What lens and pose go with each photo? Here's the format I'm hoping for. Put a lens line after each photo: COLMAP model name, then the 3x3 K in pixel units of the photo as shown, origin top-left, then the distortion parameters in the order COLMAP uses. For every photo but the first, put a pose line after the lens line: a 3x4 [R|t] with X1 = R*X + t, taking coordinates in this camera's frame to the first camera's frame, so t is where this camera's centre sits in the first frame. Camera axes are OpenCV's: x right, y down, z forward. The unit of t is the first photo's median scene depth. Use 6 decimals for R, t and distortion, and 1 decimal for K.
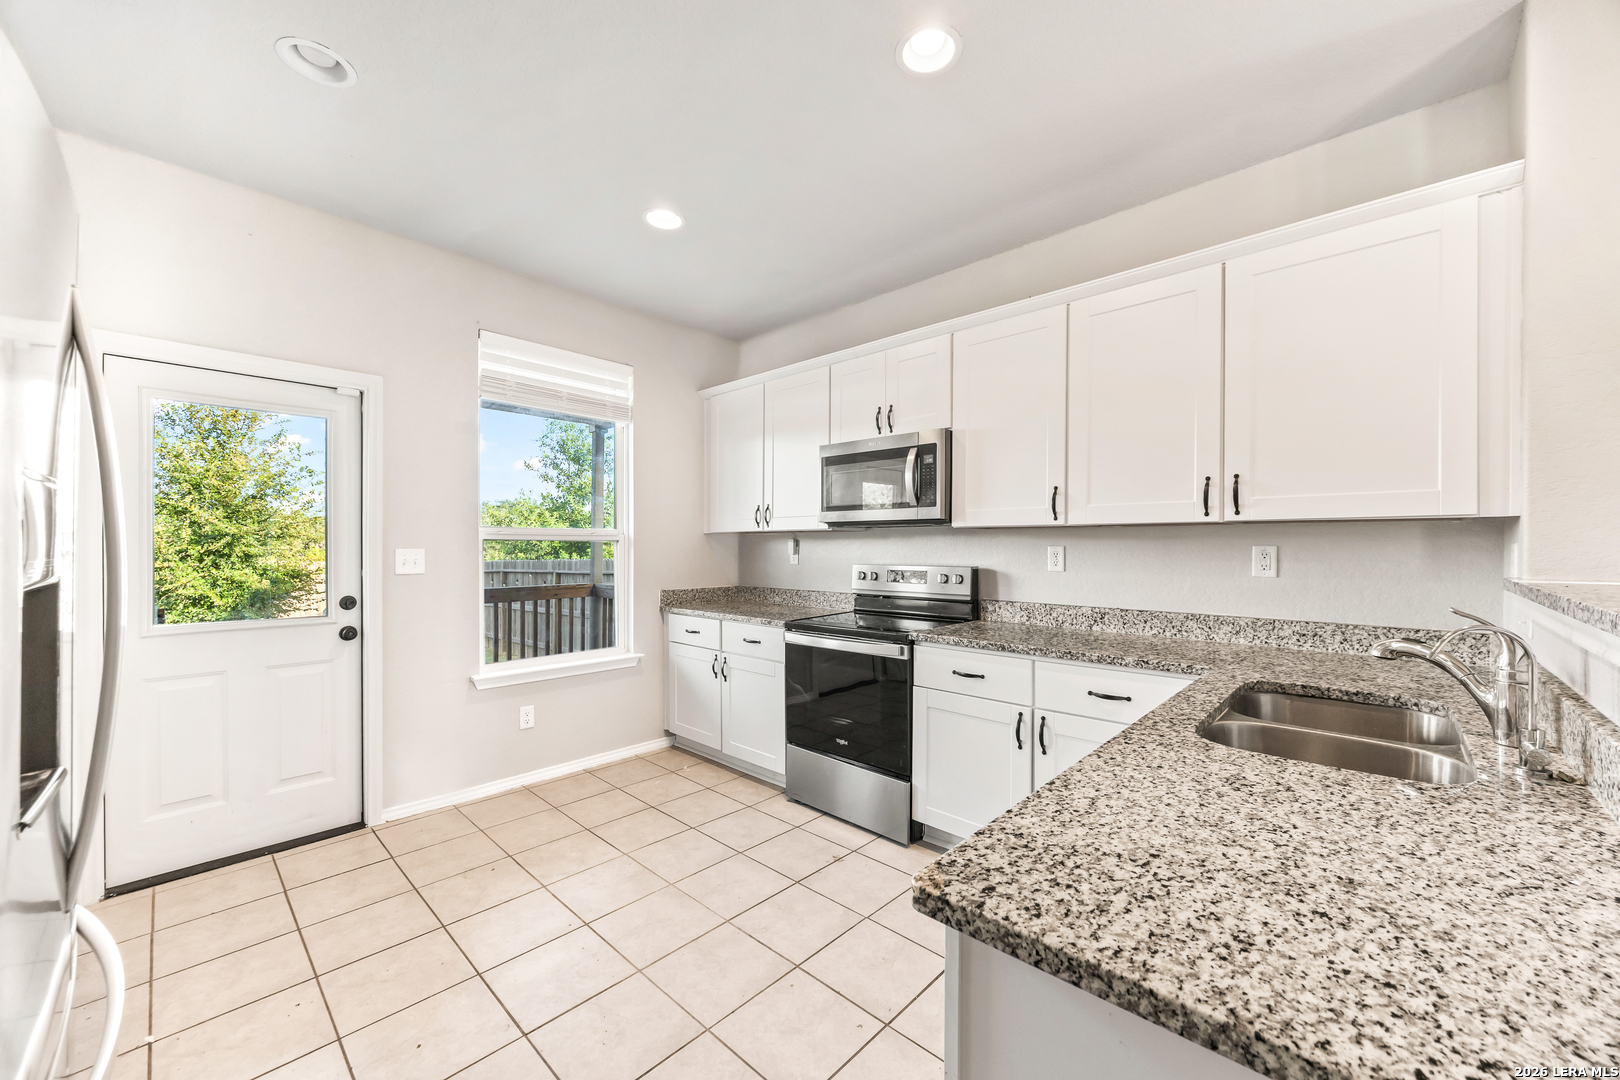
lens RADIAL K [[636.0, 0, 804.9], [0, 636.0, 543.7], [0, 0, 1]] dist [0.000148, -0.000067]
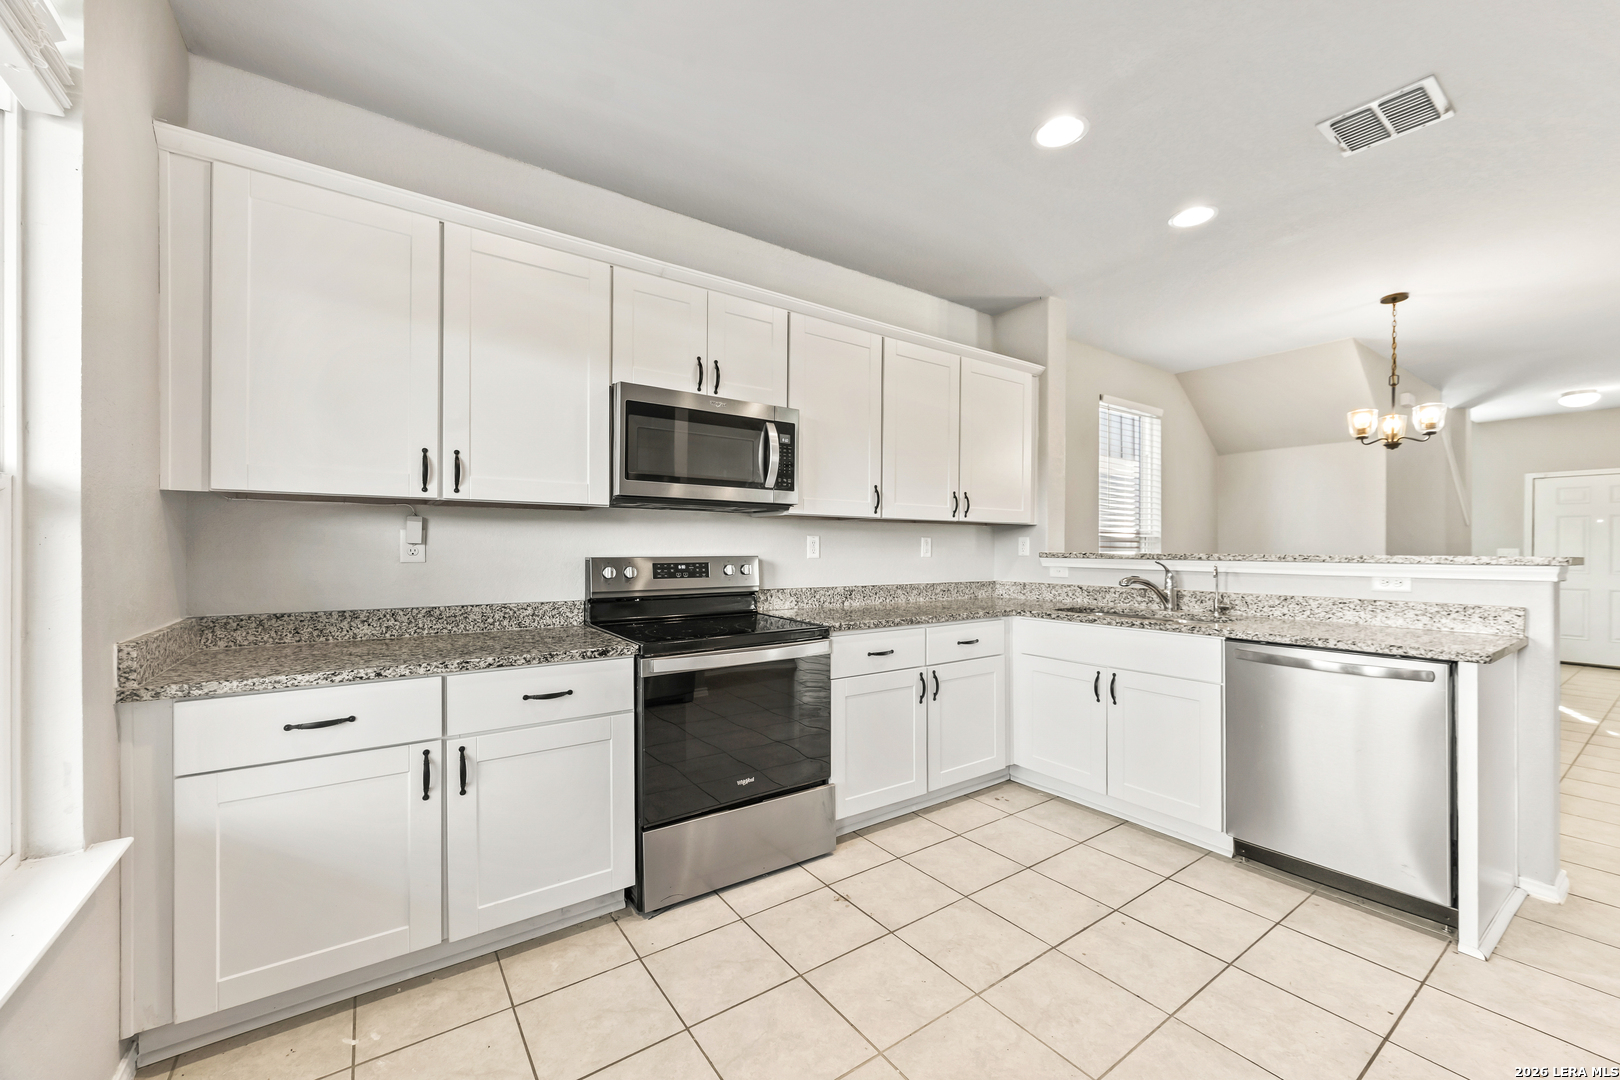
lens RADIAL K [[636.0, 0, 807.0], [0, 636.0, 551.7], [0, 0, 1]] dist [0.000148, -0.000067]
pose [[0.177828, -0.003714, 0.984055, -0.674917], [-0.006834, 0.999964, 0.005009, 0.024612], [-0.984038, -0.007616, 0.177796, 0.767327]]
